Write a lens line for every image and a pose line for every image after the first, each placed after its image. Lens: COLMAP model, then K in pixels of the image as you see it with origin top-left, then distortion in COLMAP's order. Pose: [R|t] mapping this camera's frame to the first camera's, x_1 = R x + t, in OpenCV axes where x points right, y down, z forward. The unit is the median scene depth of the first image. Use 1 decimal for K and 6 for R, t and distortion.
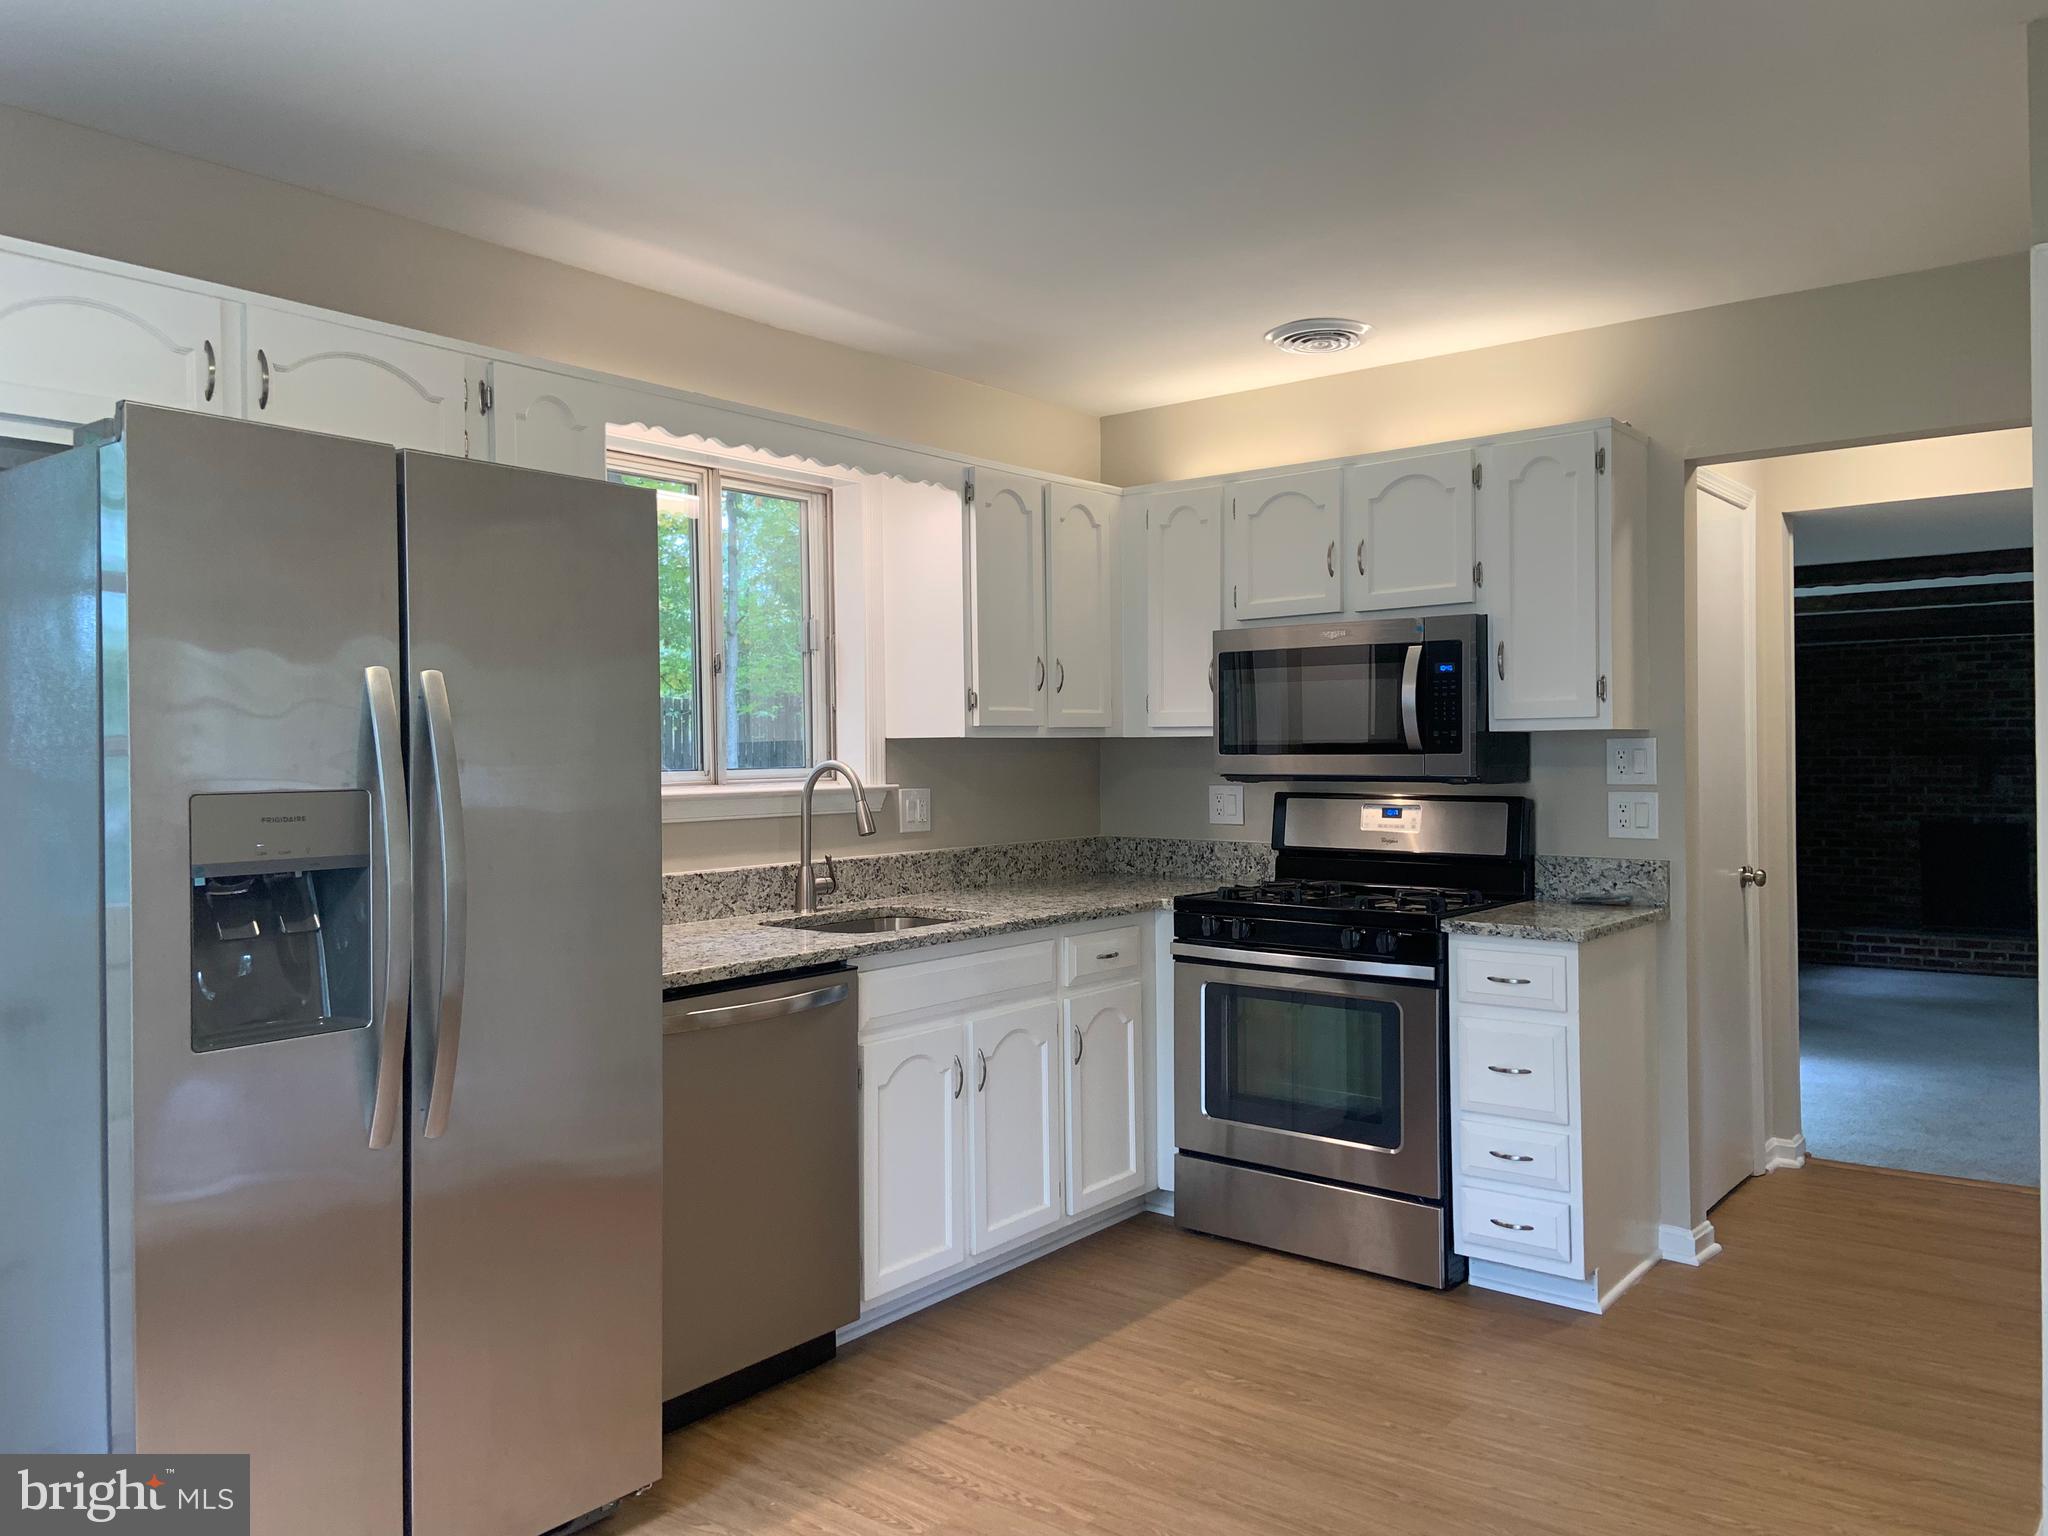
lens RADIAL K [[1544.8, 0, 1017.0], [0, 1544.8, 757.2], [0, 0, 1]] dist [0.124907, -0.160556]
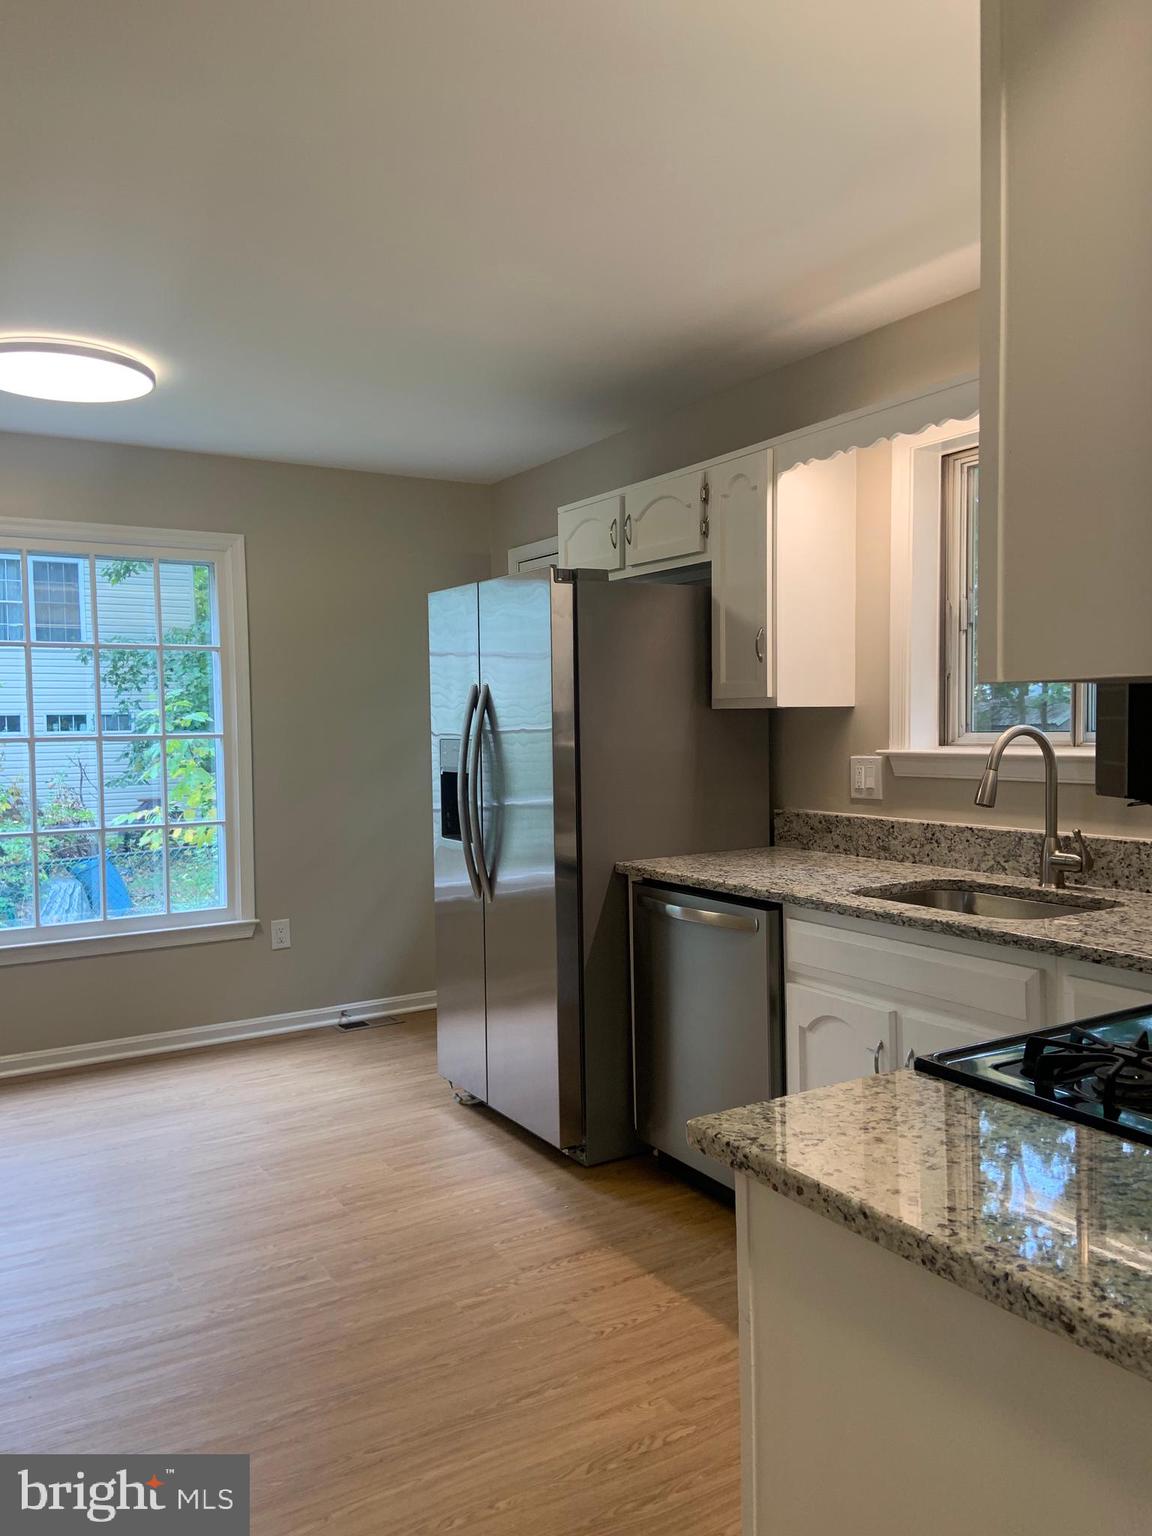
lens RADIAL K [[1158.6, 0, 571.8], [0, 1158.6, 774.2], [0, 0, 1]] dist [0.124907, -0.160556]
pose [[-0.346659, 0.059860, -0.936079, 0.622131], [0.015650, 0.998192, 0.058036, -0.013336], [0.937861, 0.005469, -0.346969, 0.969108]]
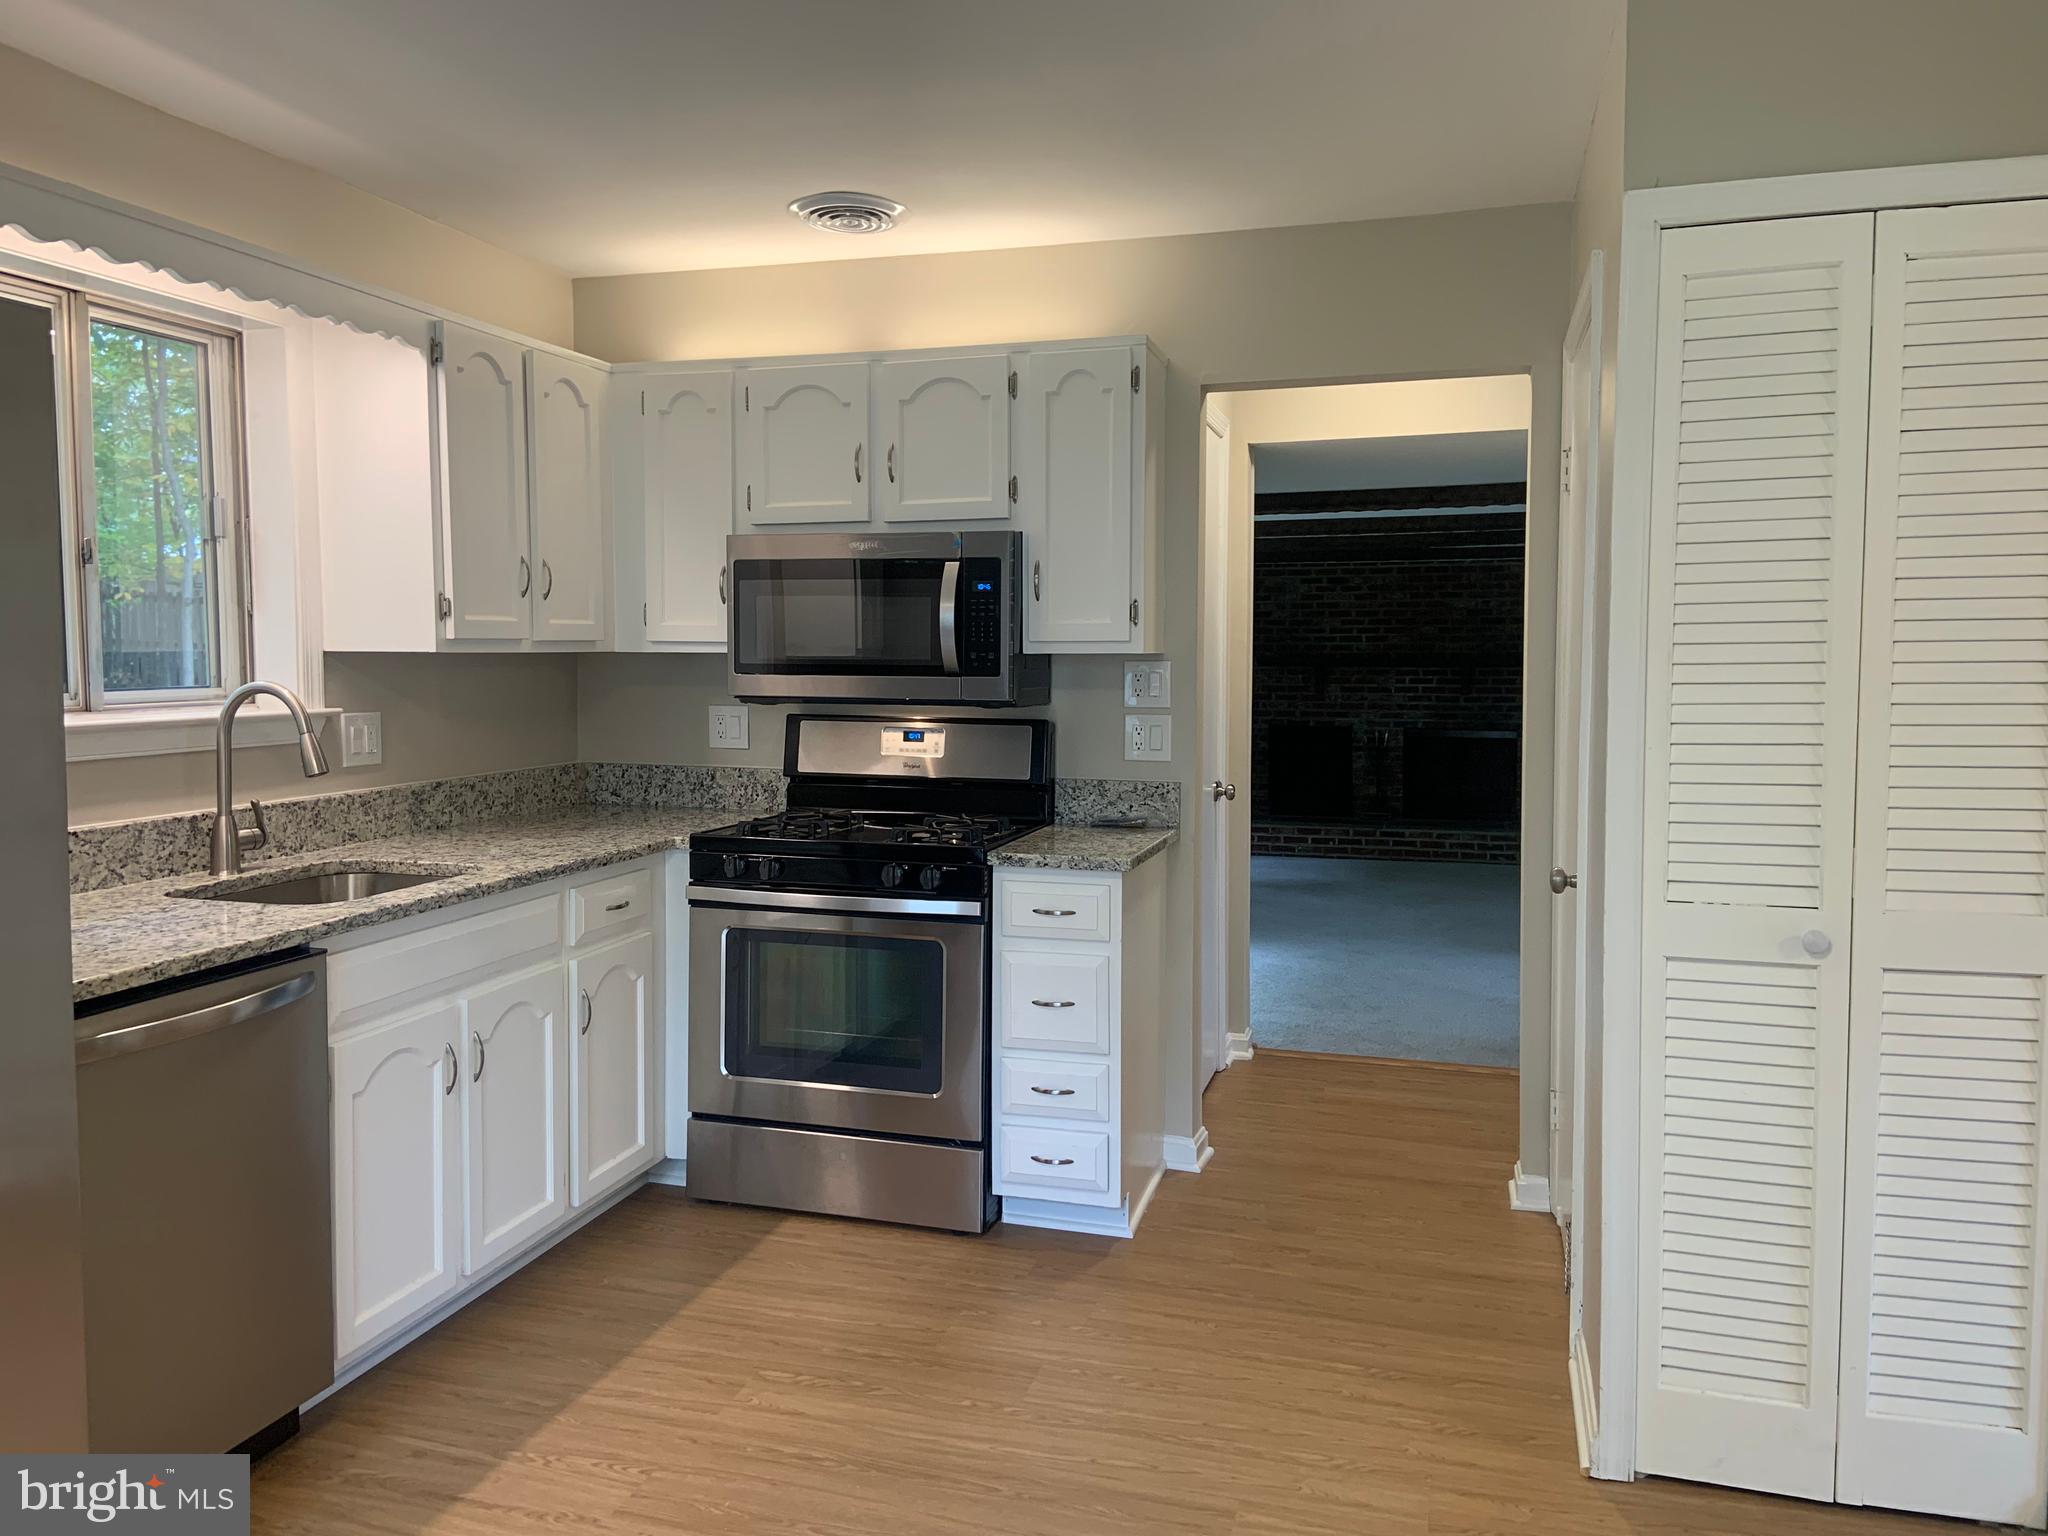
lens RADIAL K [[1544.8, 0, 999.3], [0, 1544.8, 737.7], [0, 0, 1]] dist [0.124907, -0.160556]
pose [[0.928598, -0.009835, 0.370957, -0.067532], [-0.009579, 0.998680, 0.050457, -0.012881], [-0.370964, -0.050408, 0.927278, 0.116599]]
